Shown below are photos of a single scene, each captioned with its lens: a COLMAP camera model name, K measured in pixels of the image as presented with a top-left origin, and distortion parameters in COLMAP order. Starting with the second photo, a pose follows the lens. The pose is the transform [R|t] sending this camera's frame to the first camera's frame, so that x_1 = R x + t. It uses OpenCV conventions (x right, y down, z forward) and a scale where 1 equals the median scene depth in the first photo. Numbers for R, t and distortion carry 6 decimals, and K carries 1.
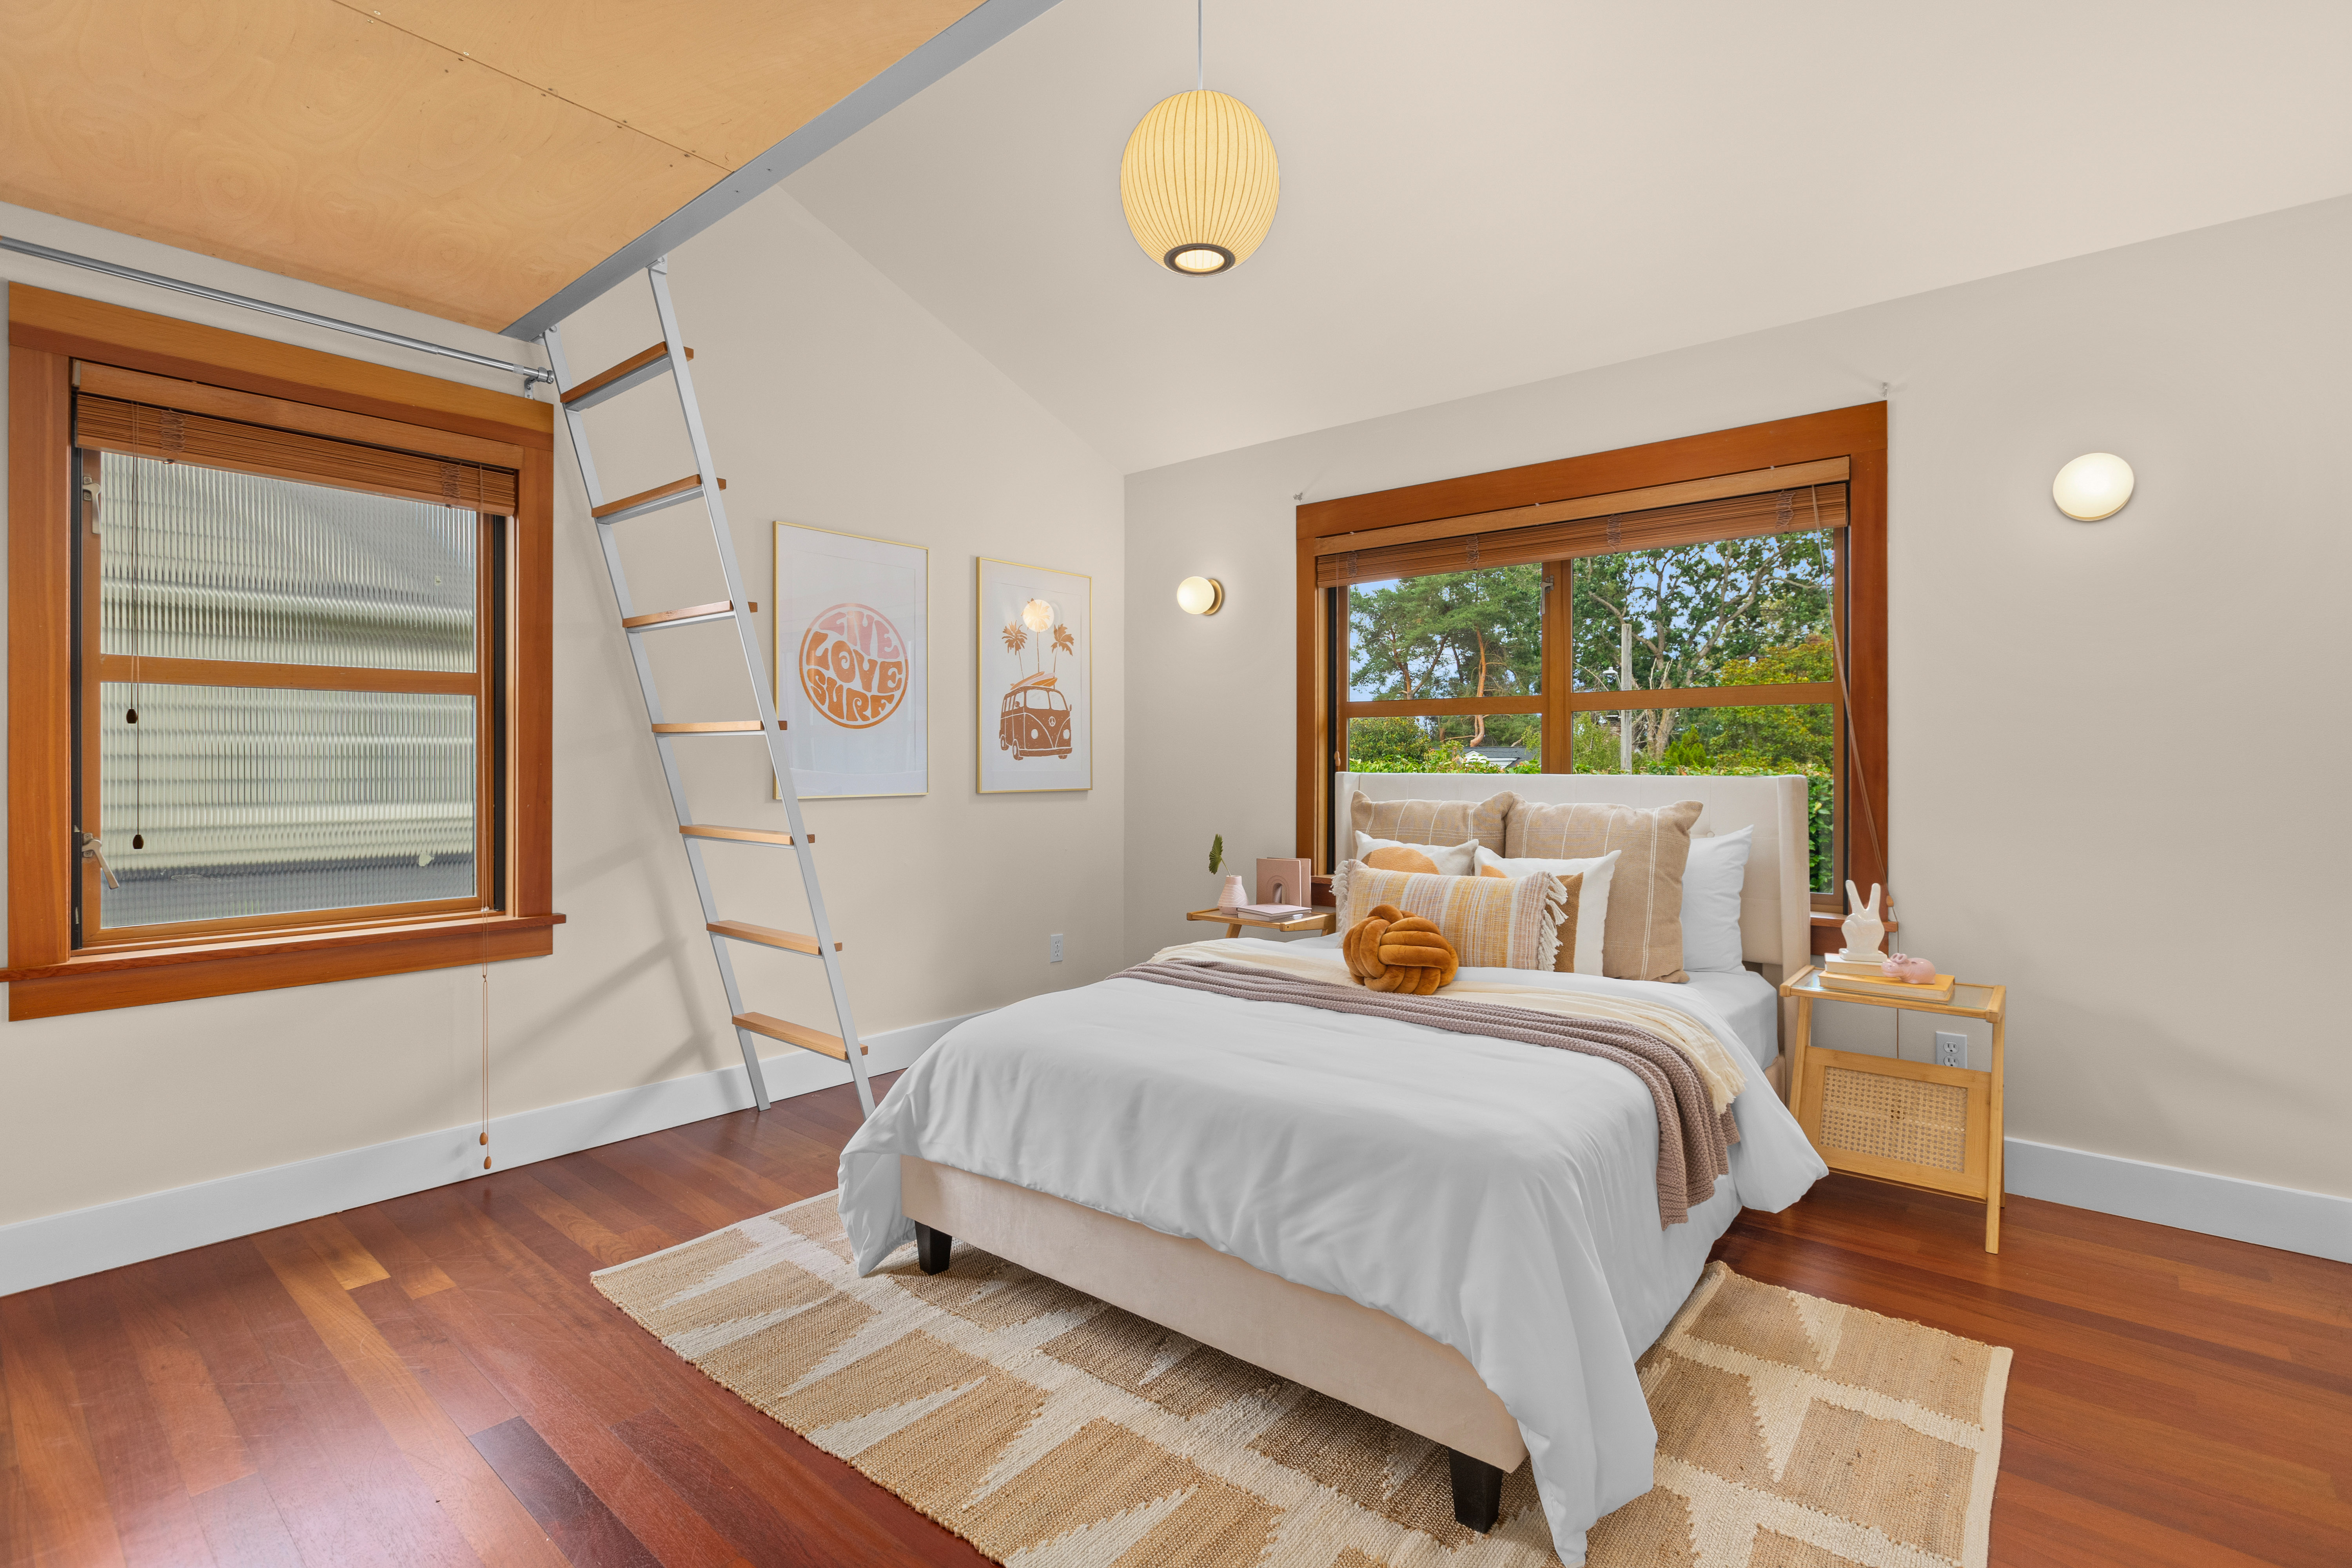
lens RADIAL K [[1077.0, 0, 1176.0], [0, 1077.0, 782.9], [0, 0, 1]] dist [-0.019044, -0.001552]
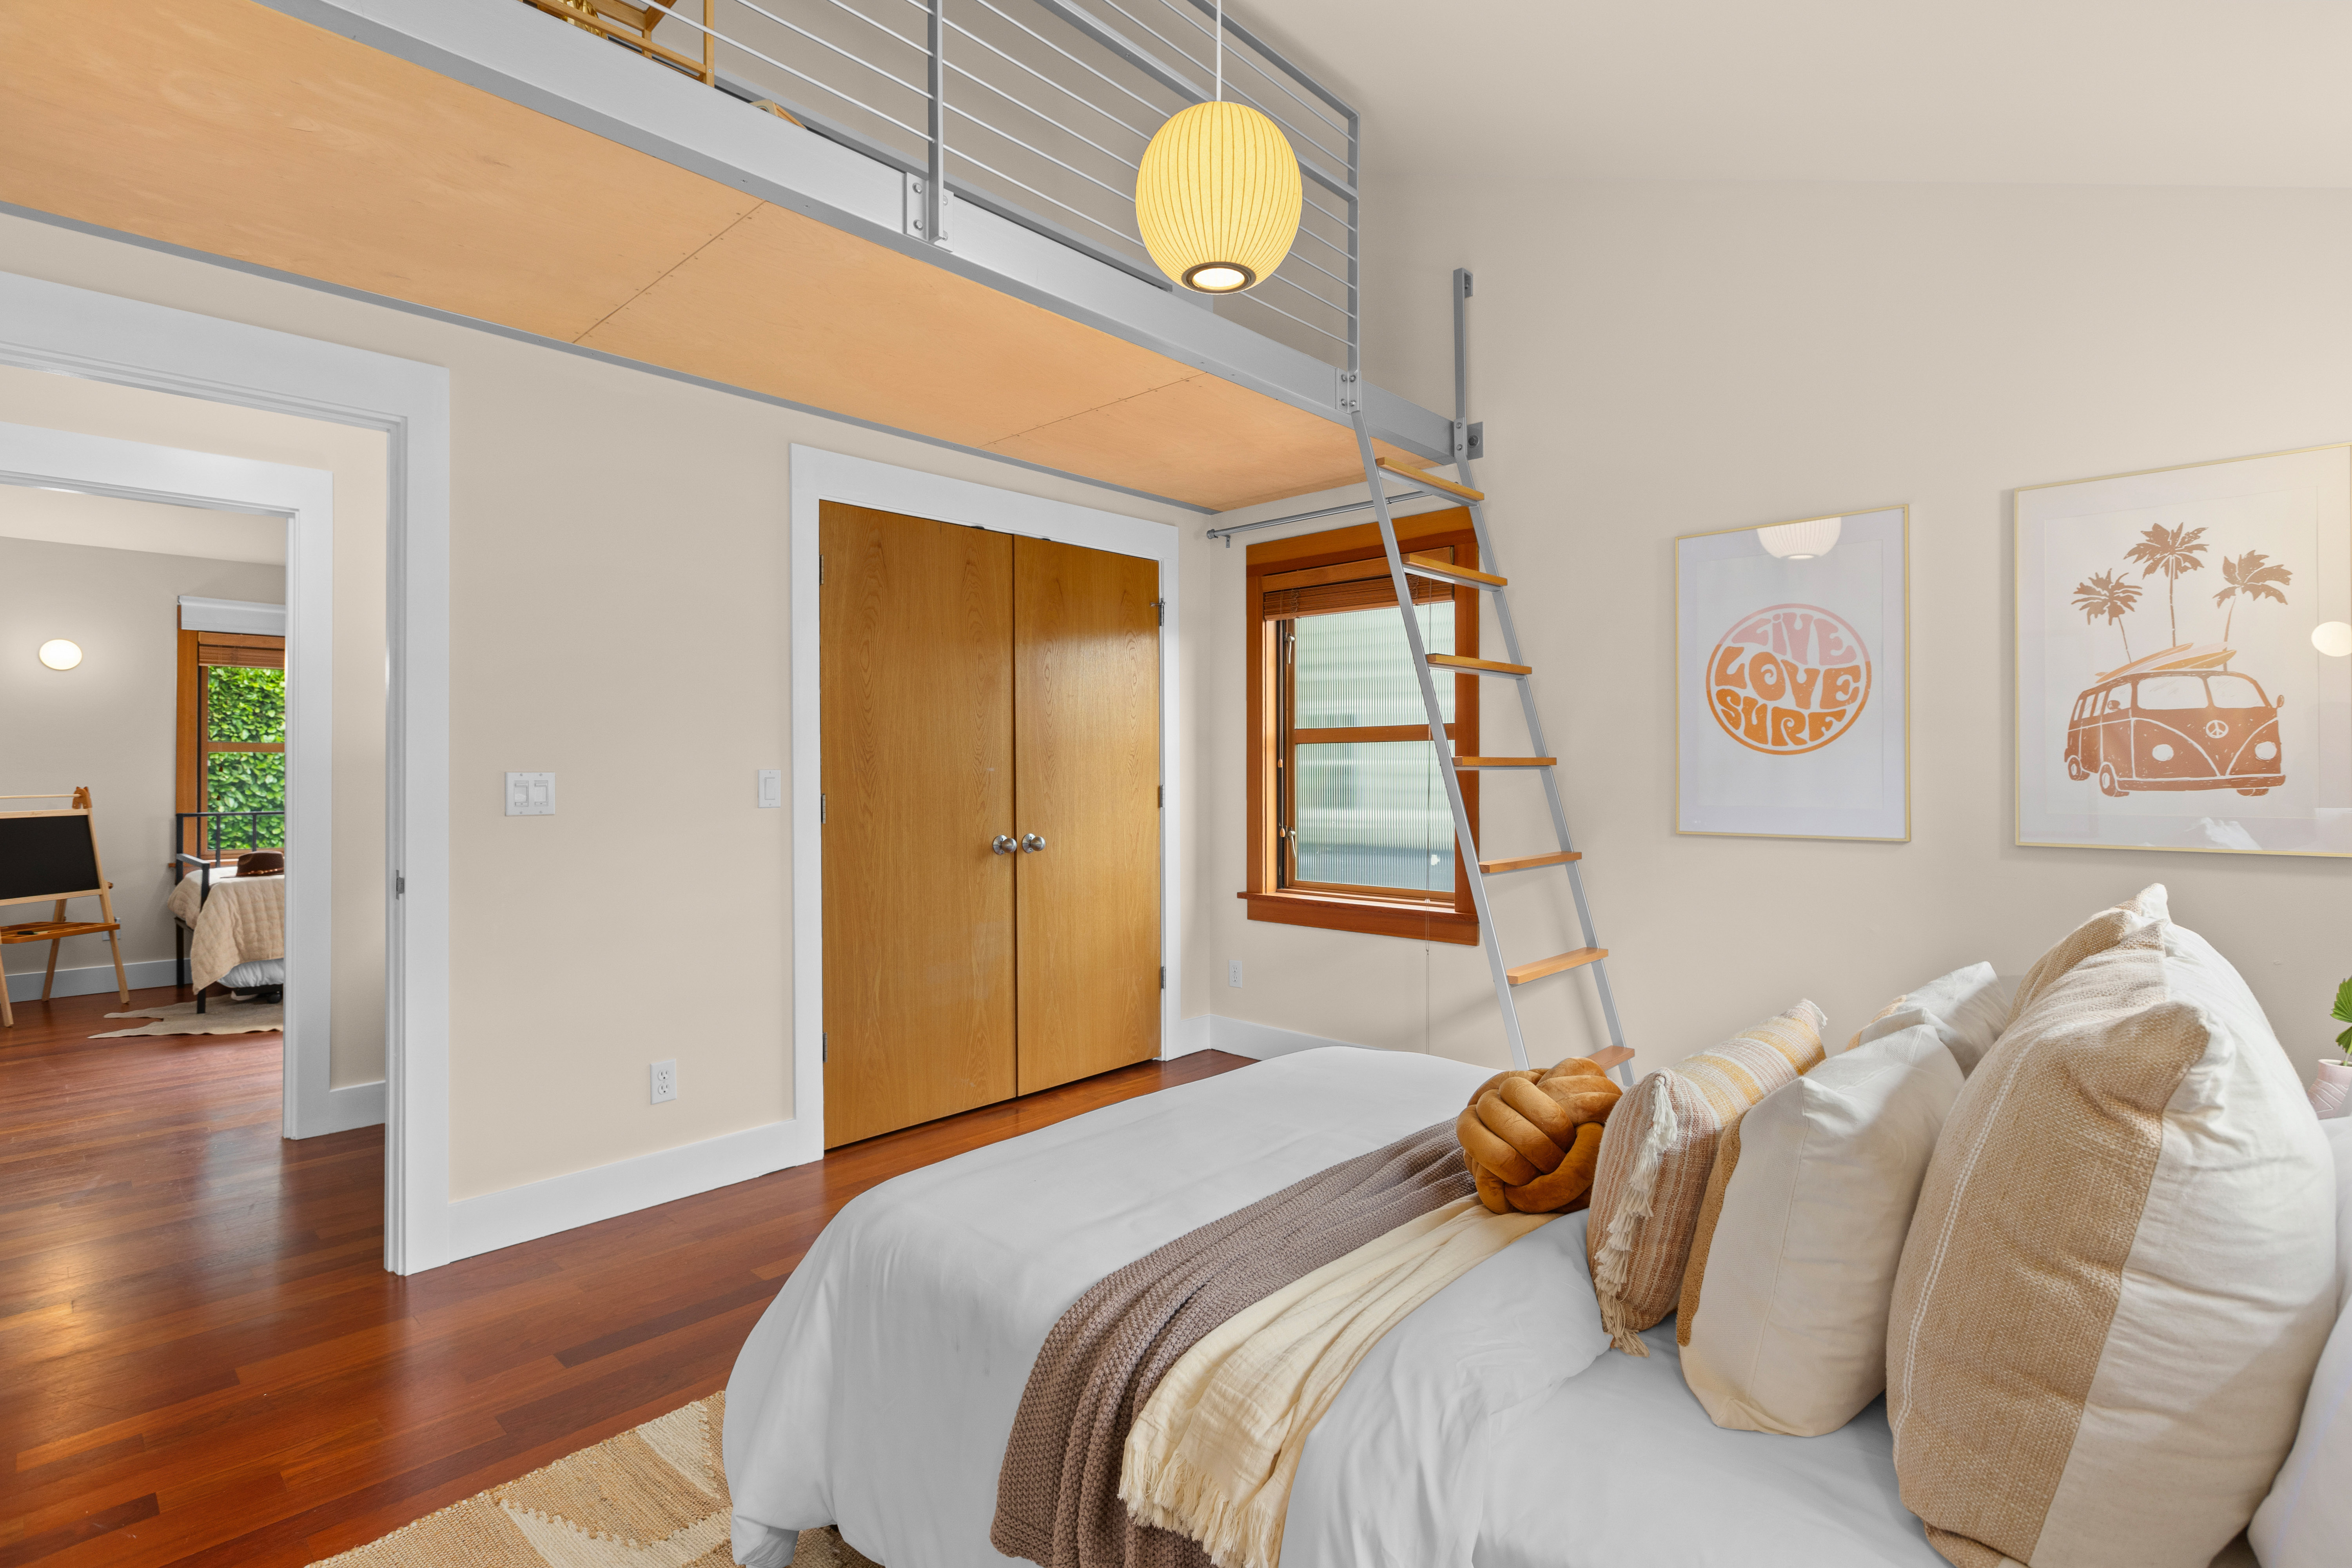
lens RADIAL K [[1077.0, 0, 1188.1], [0, 1077.0, 781.5], [0, 0, 1]] dist [-0.019044, -0.001552]
pose [[-0.039335, 0.007558, -0.999198, 0.538713], [-0.021231, 0.999739, 0.008398, -0.026891], [0.999001, 0.021544, -0.039164, 0.567115]]
